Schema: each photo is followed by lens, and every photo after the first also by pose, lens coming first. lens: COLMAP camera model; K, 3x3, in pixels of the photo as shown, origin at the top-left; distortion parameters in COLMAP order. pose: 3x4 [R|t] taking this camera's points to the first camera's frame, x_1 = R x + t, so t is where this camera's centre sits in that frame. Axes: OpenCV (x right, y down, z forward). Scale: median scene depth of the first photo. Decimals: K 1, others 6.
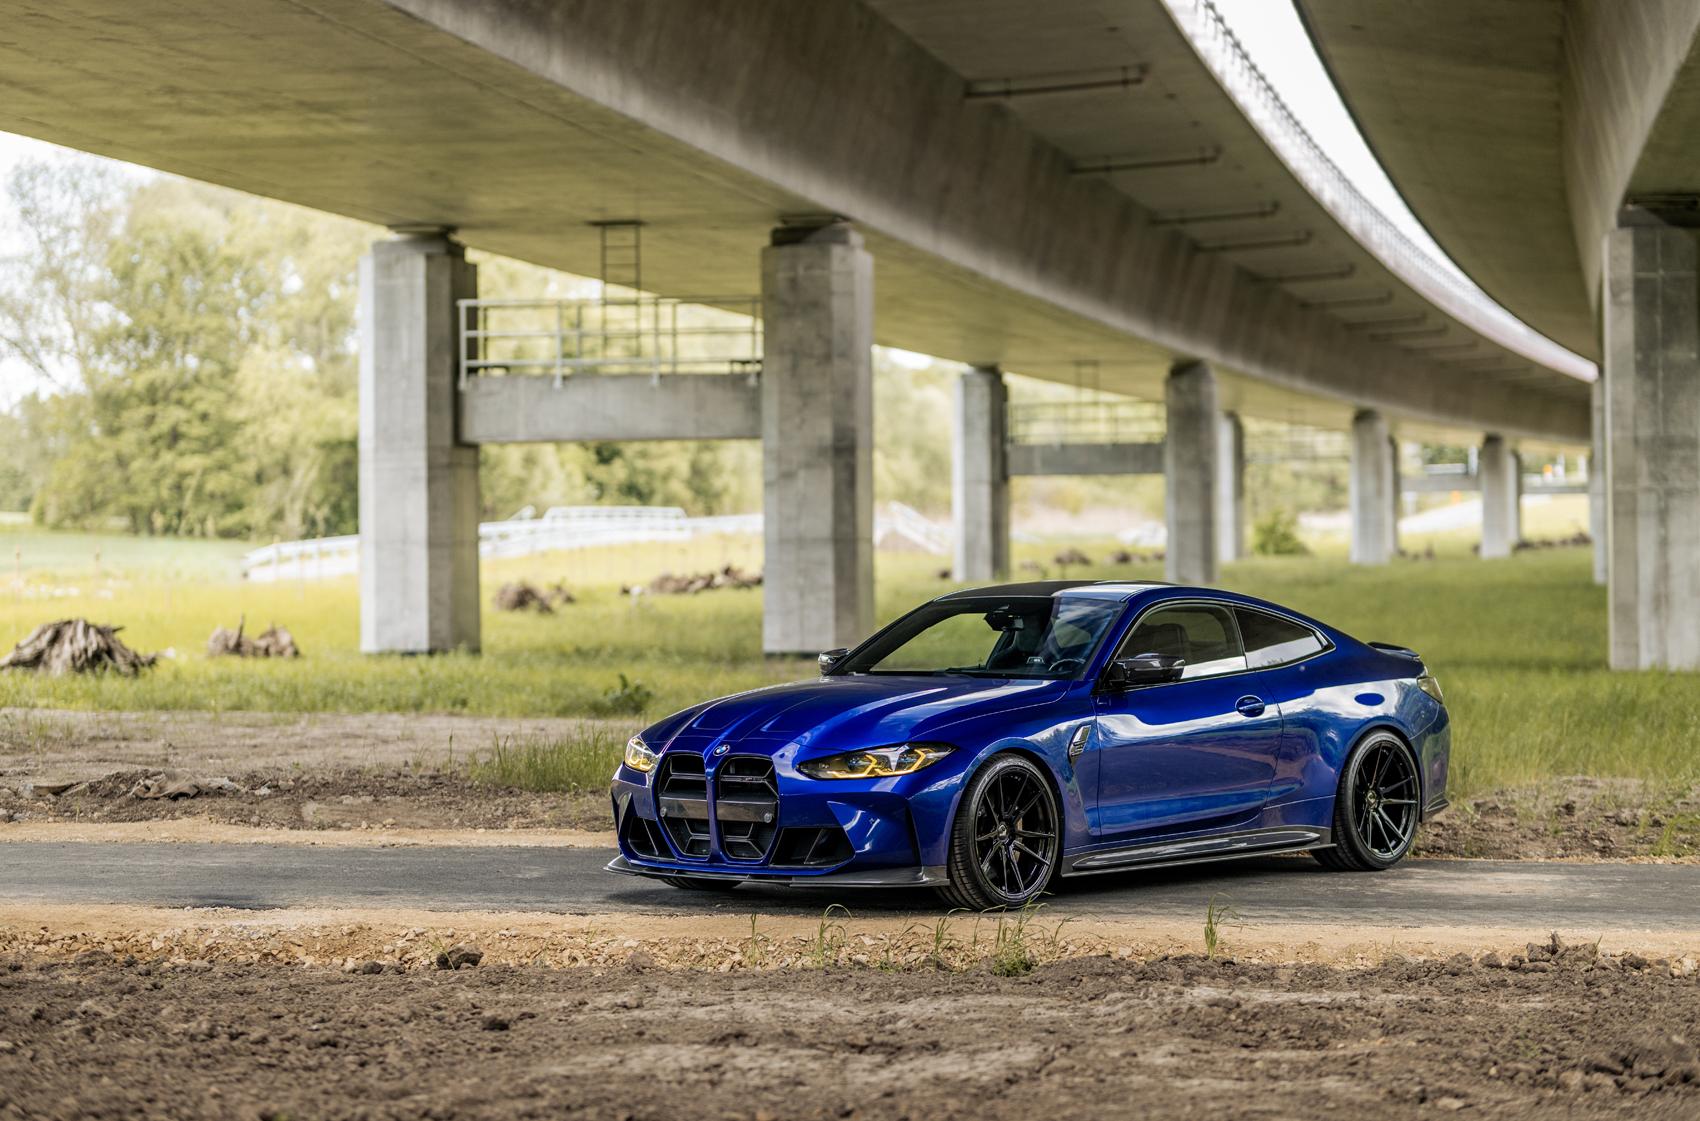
lens RADIAL K [[4121.4, 0, 850.0], [0, 4121.4, 560.5], [0, 0, 1]] dist [-0.020076, -0.092802]
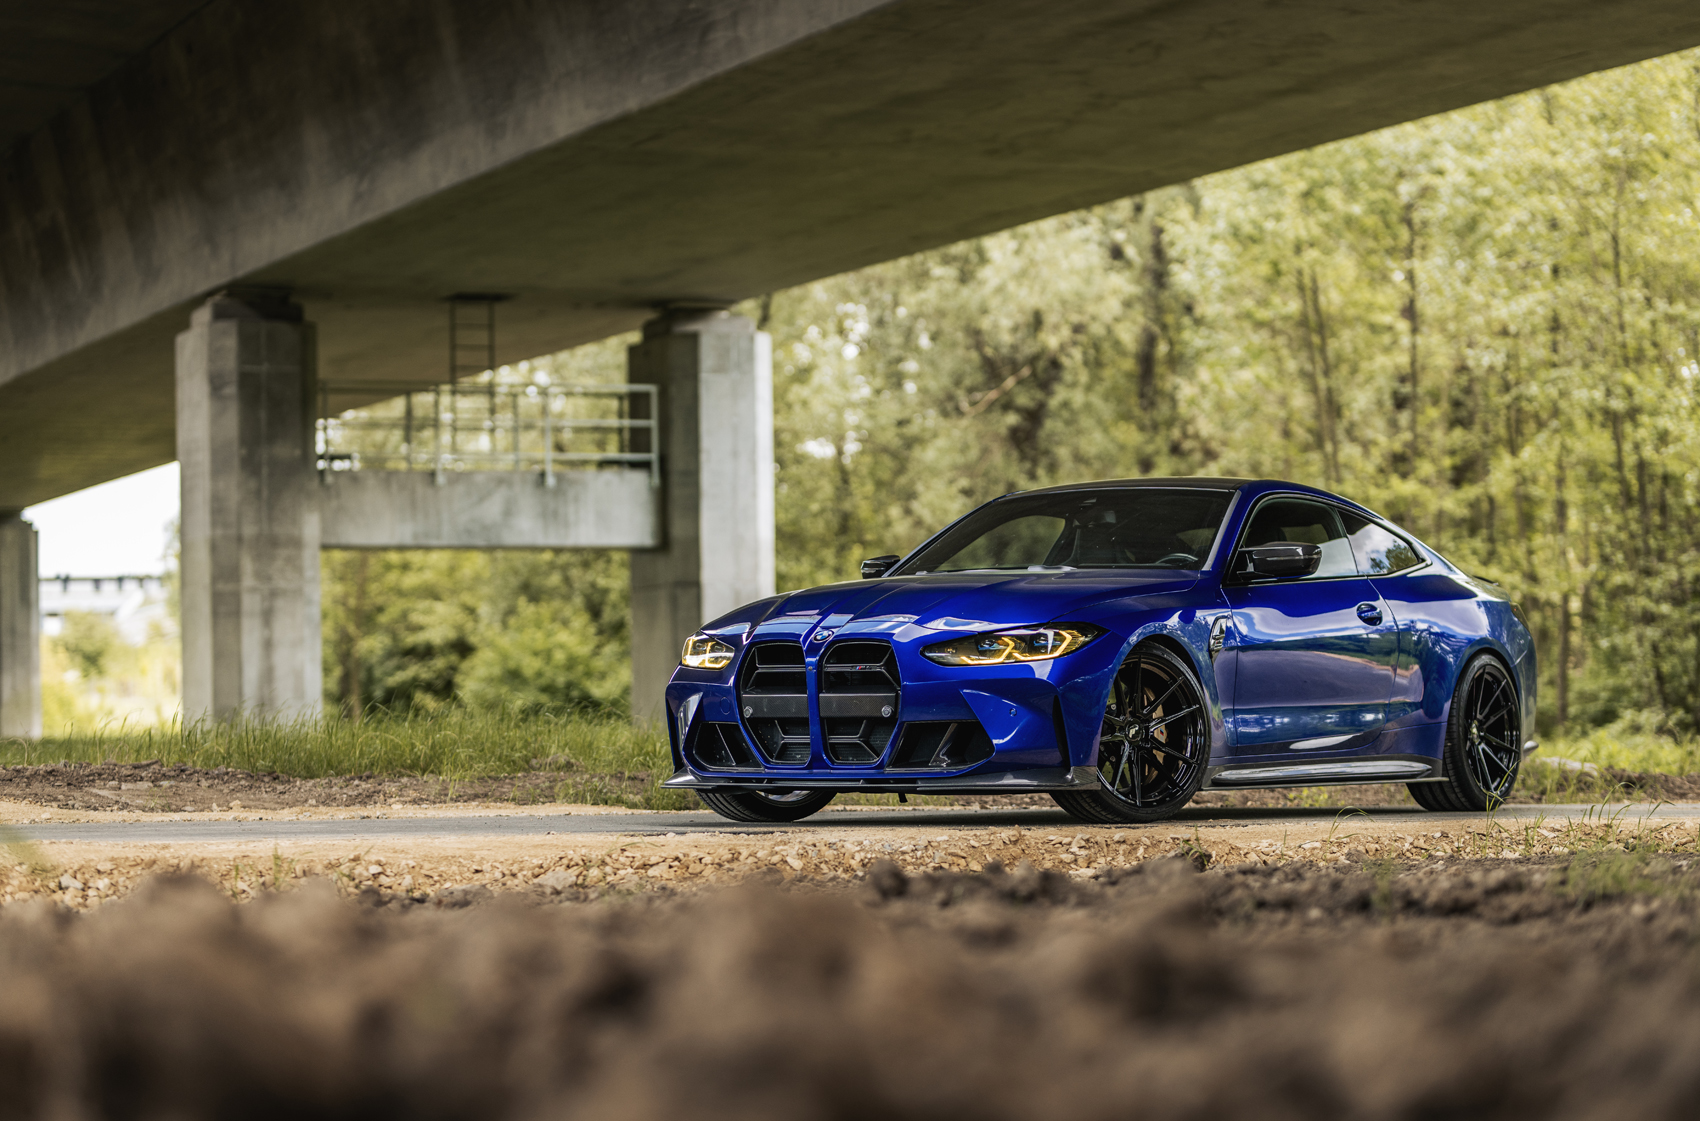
lens RADIAL K [[4090.2, 0, 850.0], [0, 4090.2, 560.5], [0, 0, 1]] dist [-0.014054, -0.005787]
pose [[0.849003, 0.018118, 0.528077, -0.171163], [0.009818, 0.998699, -0.050049, 0.022367], [-0.528296, 0.047676, 0.847721, 0.098347]]
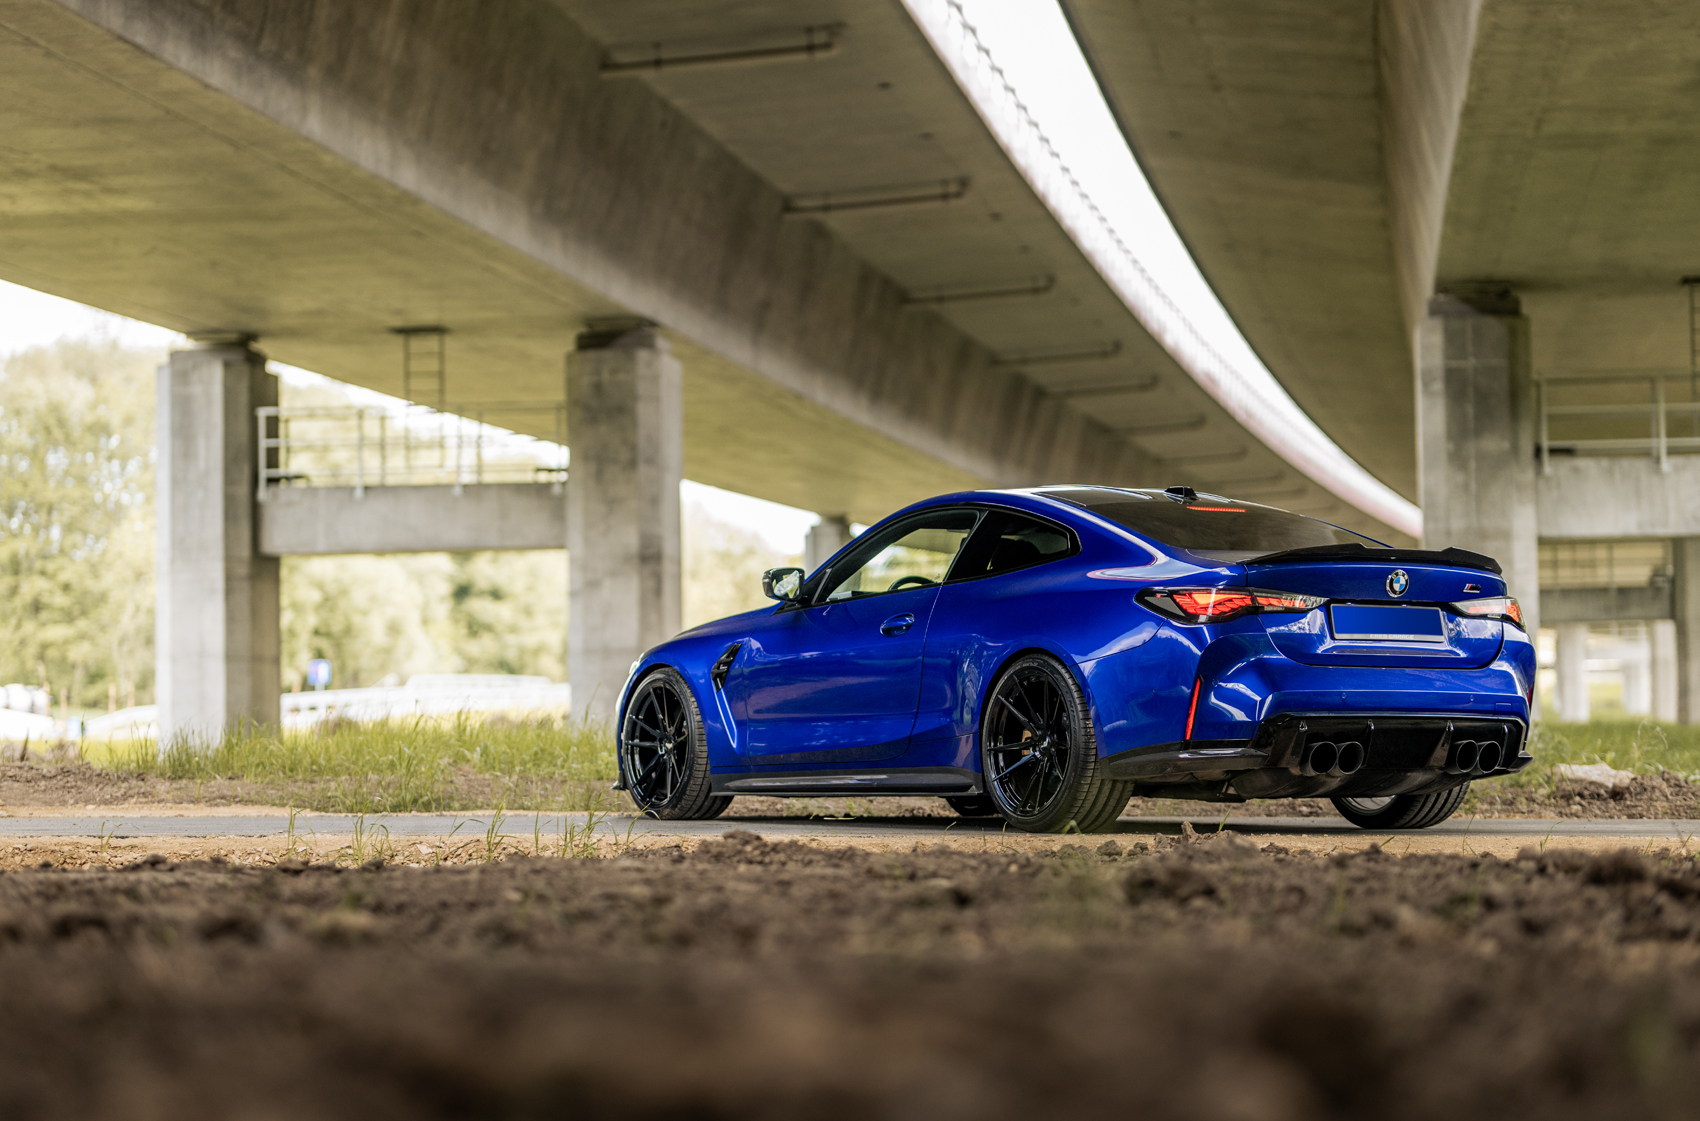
lens RADIAL K [[4058.9, 0, 847.5], [0, 4058.9, 584.6], [0, 0, 1]] dist [-0.019223, -0.108096]
pose [[0.999698, -0.004333, 0.024186, 0.021800], [0.005389, 0.999028, -0.043741, 0.021715], [-0.023973, 0.043858, 0.998750, 0.036140]]
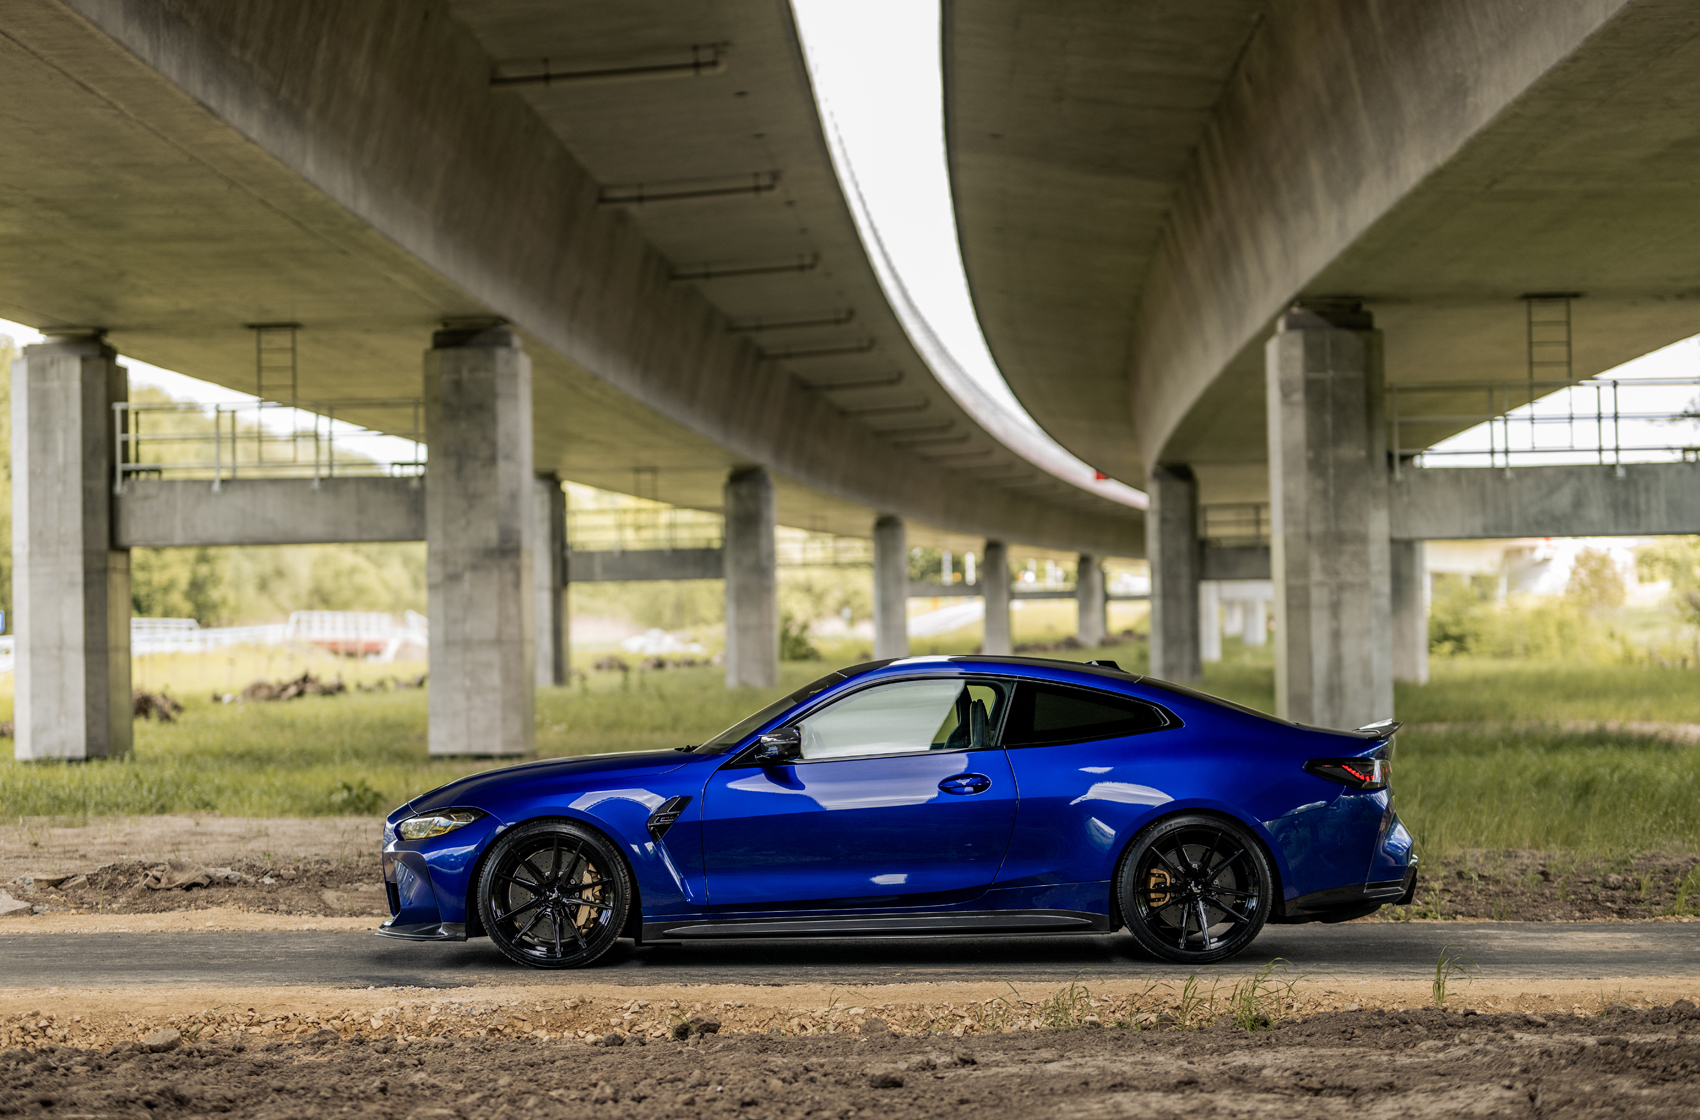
lens RADIAL K [[4106.1, 0, 850.0], [0, 4106.1, 560.0], [0, 0, 1]] dist [0.006001, -0.343282]
pose [[0.990327, -0.006461, 0.138599, -0.057260], [0.010265, 0.999589, -0.026749, 0.002741], [-0.138369, 0.027913, 0.989987, -0.000330]]
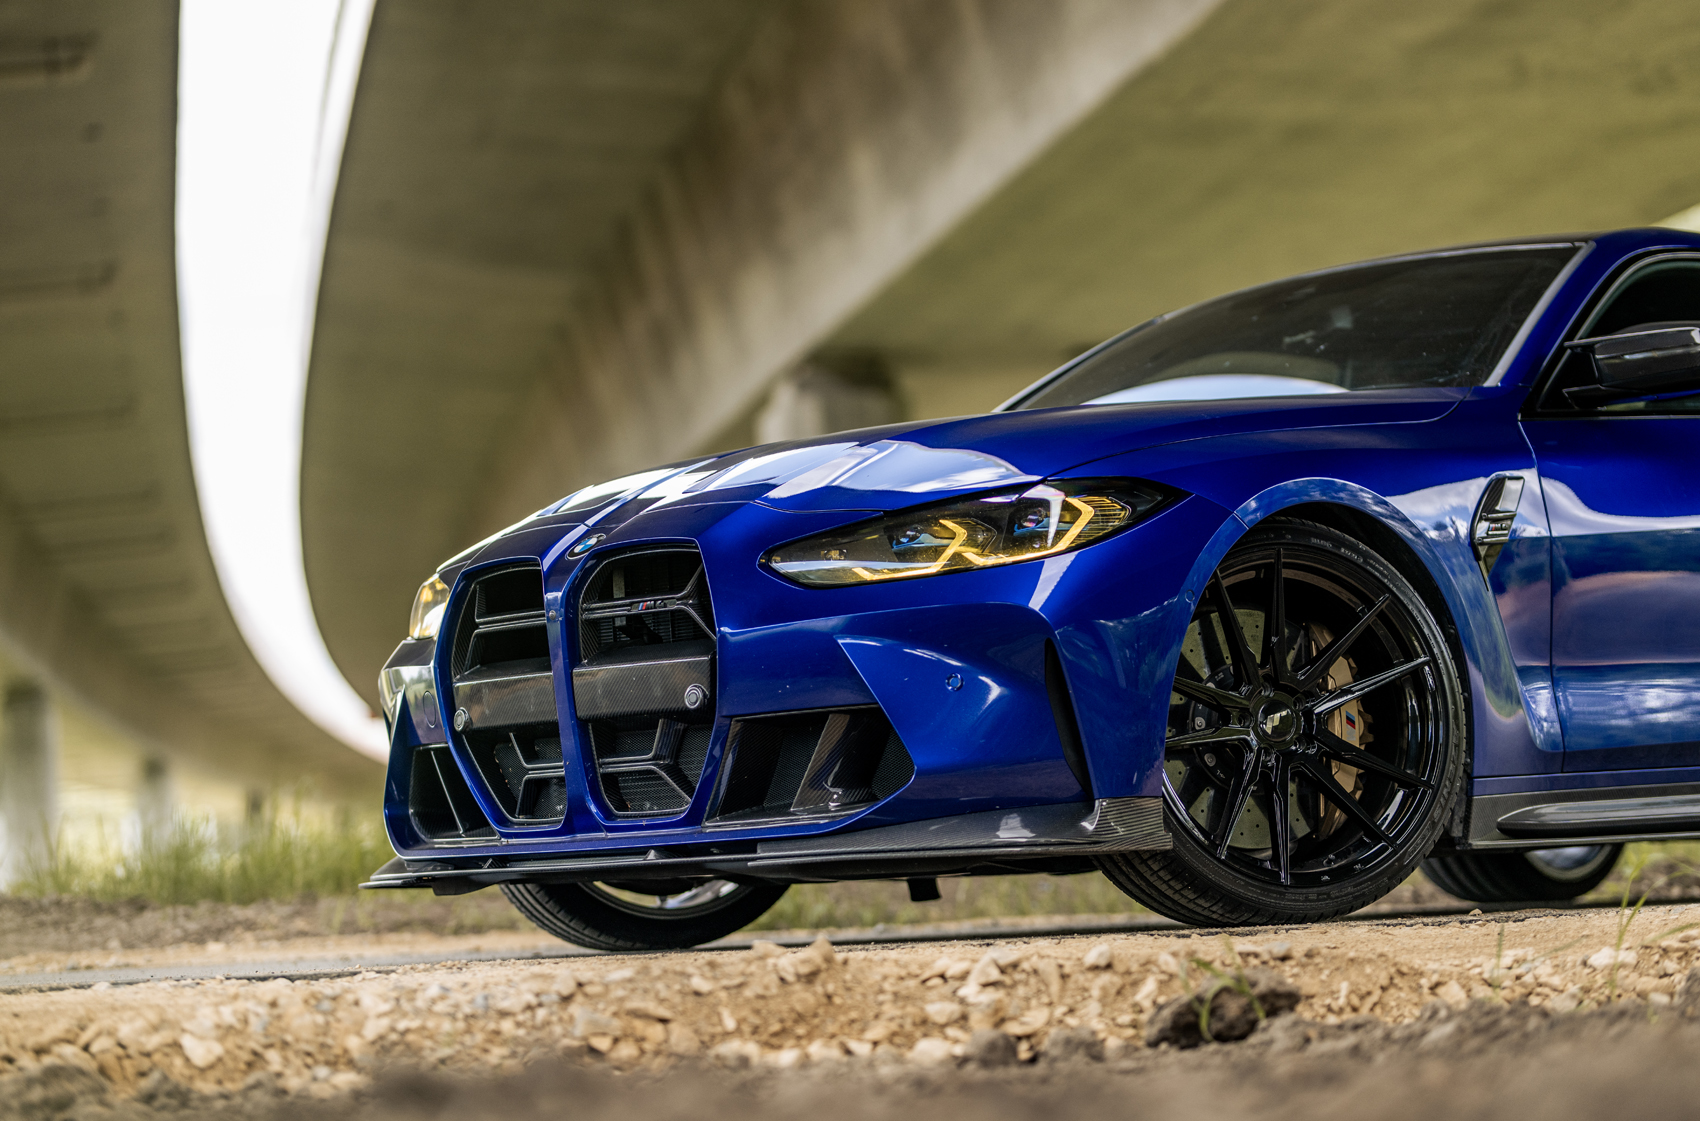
lens RADIAL K [[4019.3, 0, 850.0], [0, 4019.3, 560.5], [0, 0, 1]] dist [-0.047510, 0.446617]
pose [[0.943075, -0.014299, 0.332272, -0.066571], [0.047830, 0.994521, -0.092957, 0.026016], [-0.329122, 0.103558, 0.938592, 0.206772]]
